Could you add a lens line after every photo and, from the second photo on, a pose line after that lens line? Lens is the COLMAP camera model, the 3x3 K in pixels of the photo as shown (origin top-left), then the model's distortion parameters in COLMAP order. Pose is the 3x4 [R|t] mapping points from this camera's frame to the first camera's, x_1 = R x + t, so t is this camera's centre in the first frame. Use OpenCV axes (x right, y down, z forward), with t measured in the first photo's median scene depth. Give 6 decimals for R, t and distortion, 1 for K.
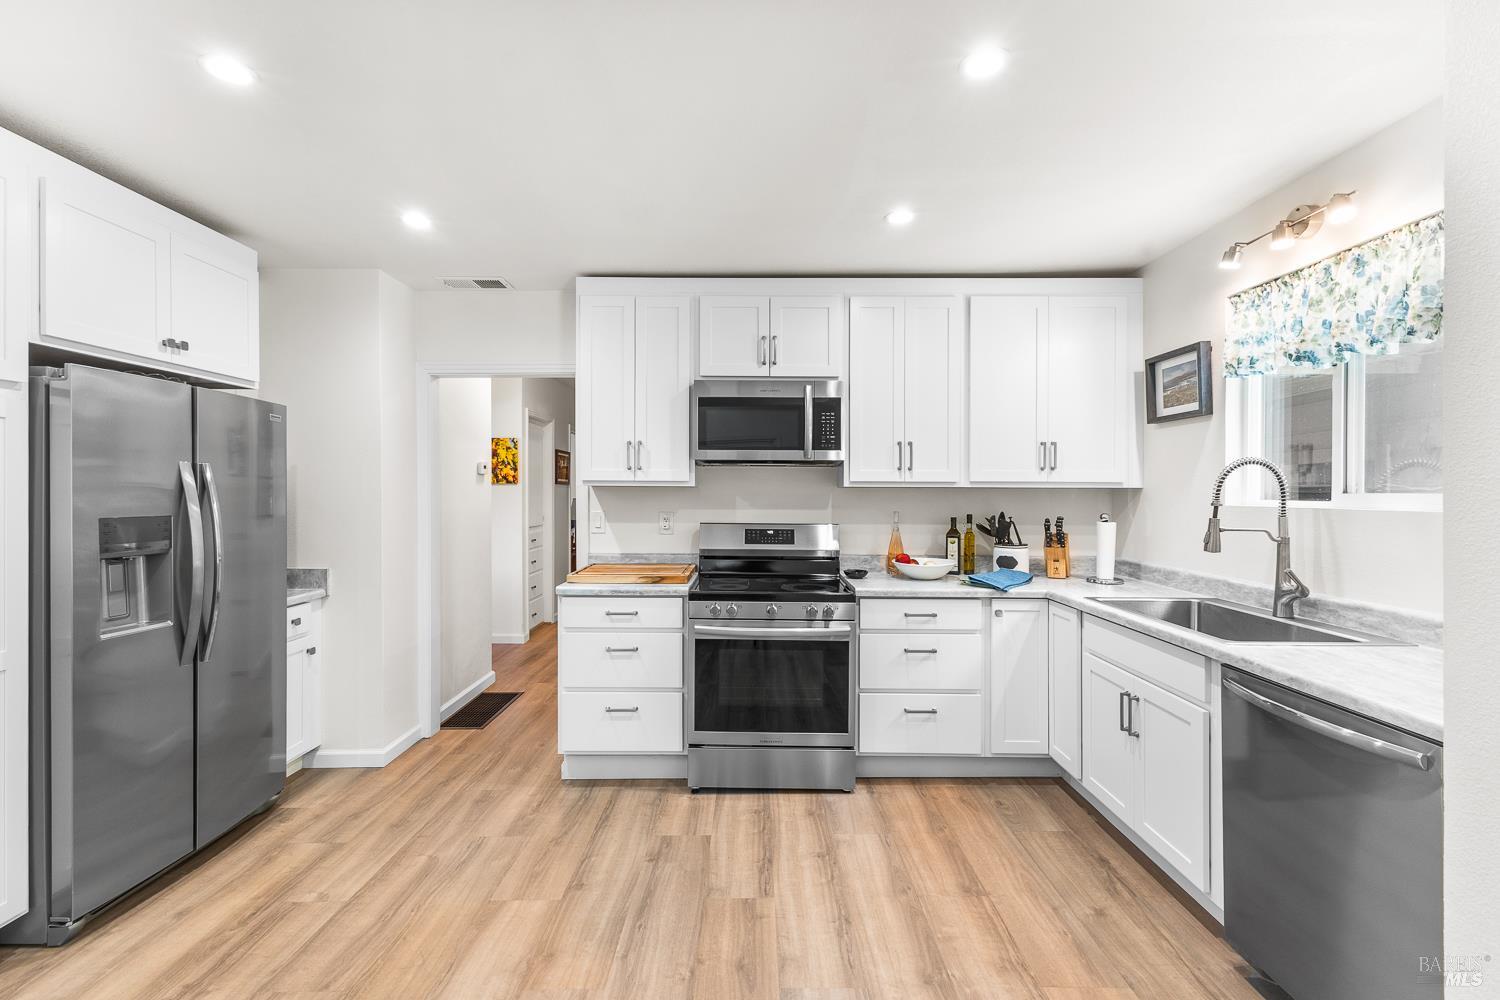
lens RADIAL K [[651.8, 0, 743.3], [0, 651.8, 498.5], [0, 0, 1]] dist [0.003488, 0.000463]
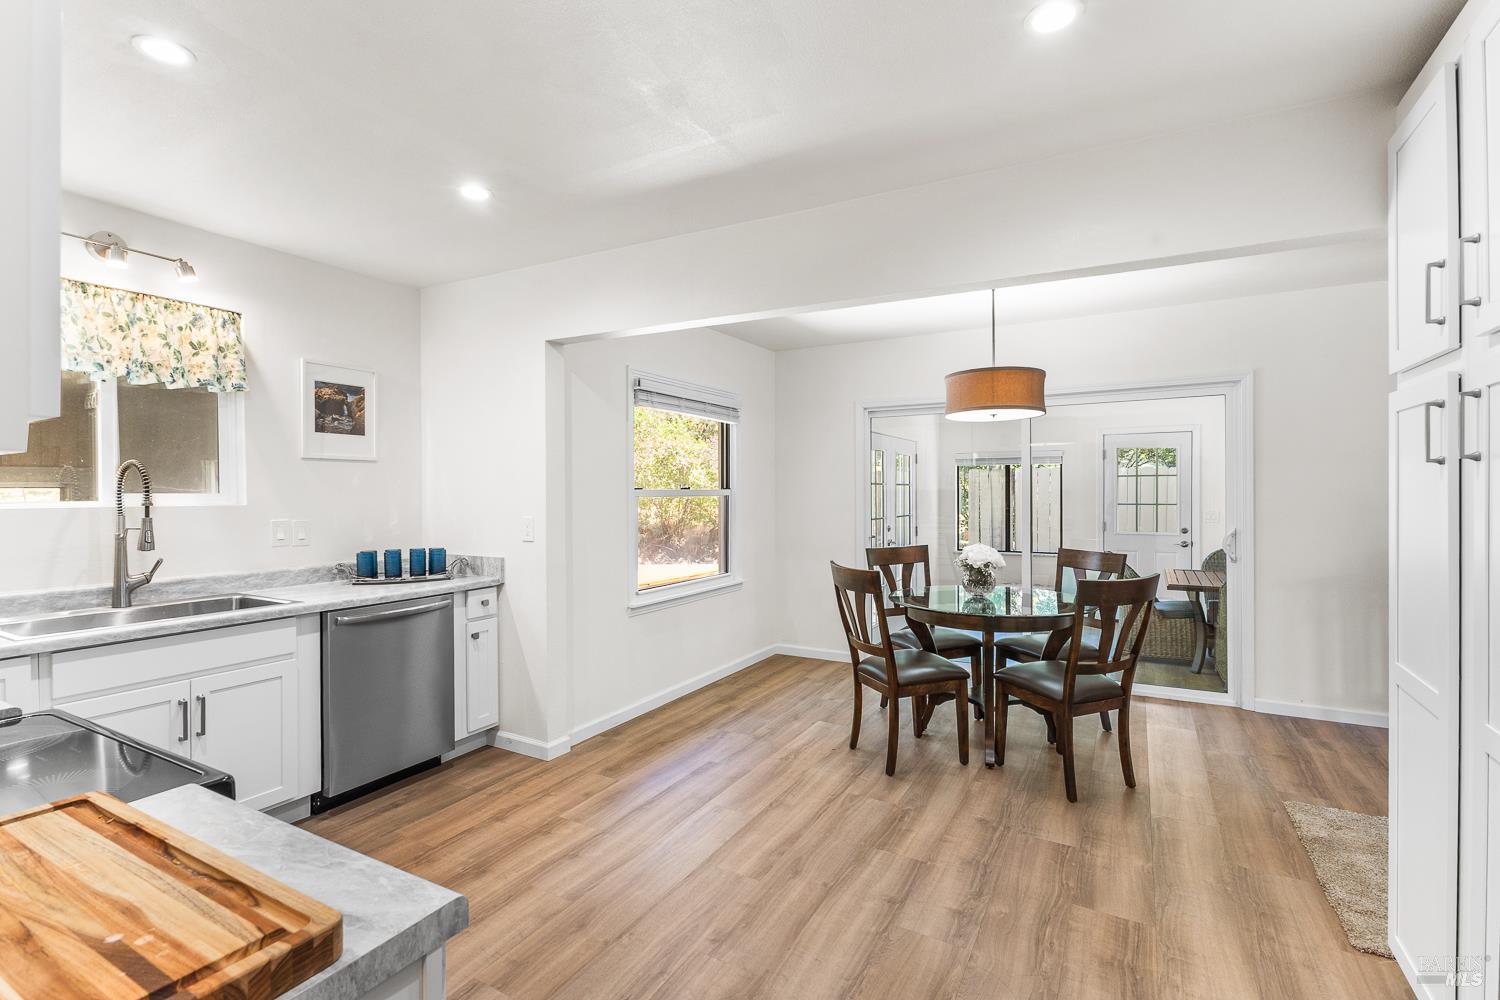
lens RADIAL K [[685.3, 0, 751.9], [0, 685.3, 500.0], [0, 0, 1]] dist [0.005968, 0.000892]
pose [[-0.881883, -0.008859, 0.471386, -0.504584], [0.002722, 0.999711, 0.023880, -0.017824], [-0.471461, 0.022343, -0.881604, 1.184218]]
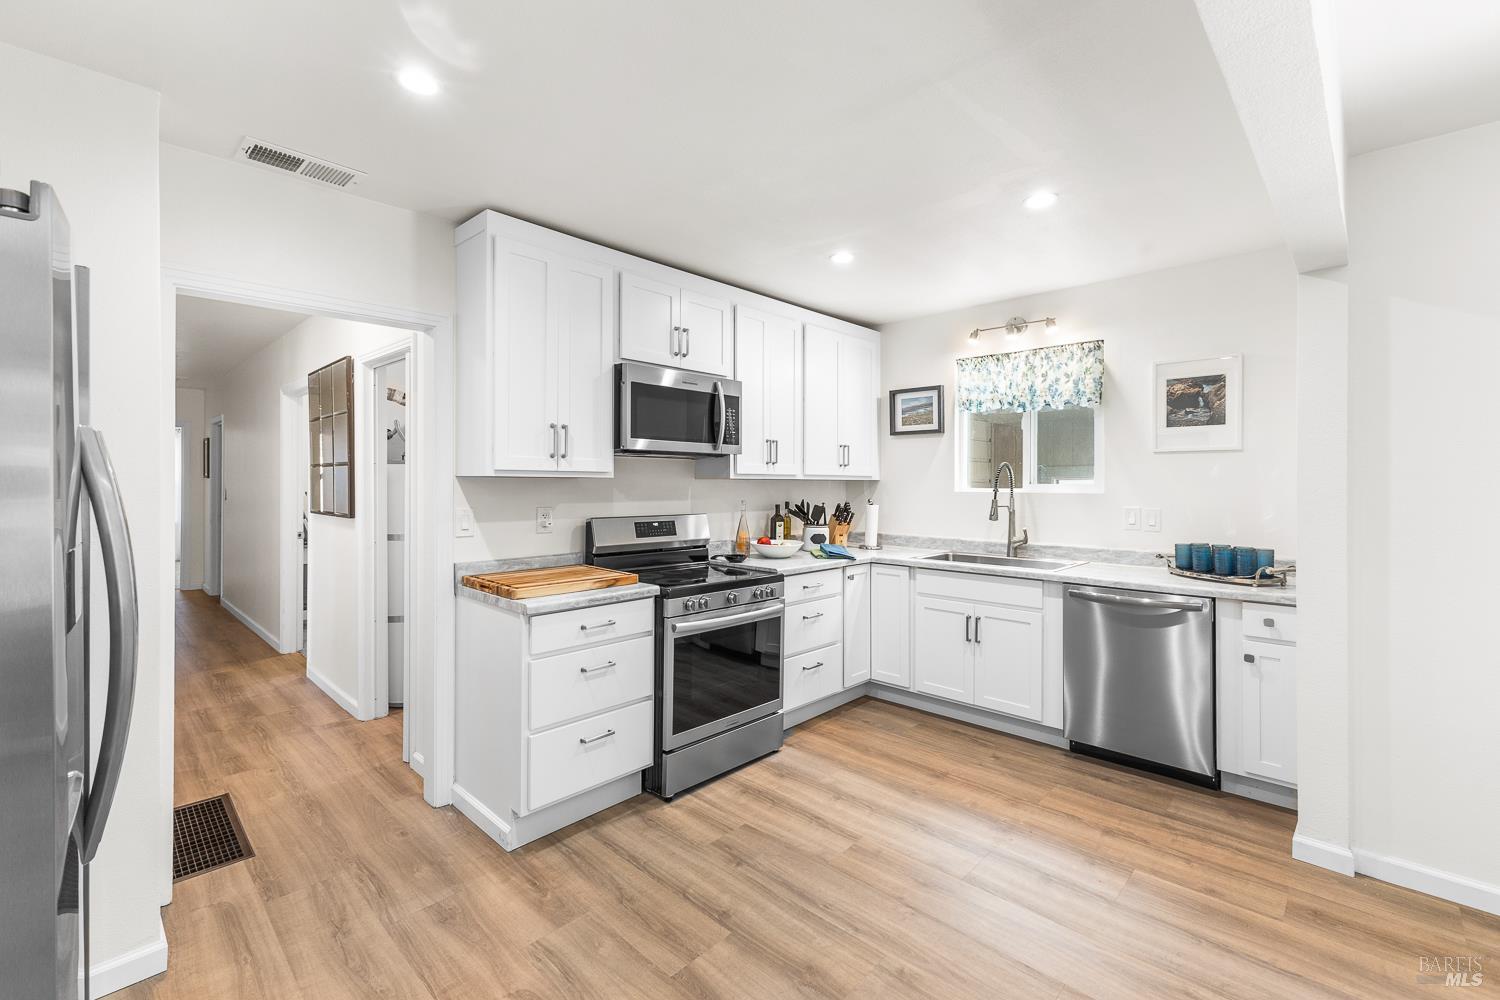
lens RADIAL K [[651.8, 0, 751.9], [0, 651.8, 488.1], [0, 0, 1]] dist [0.003488, 0.000463]
pose [[0.681911, -0.007766, 0.731393, -0.684806], [0.007661, 0.999965, 0.003474, -0.006818], [-0.731395, 0.003234, 0.681947, 0.264097]]
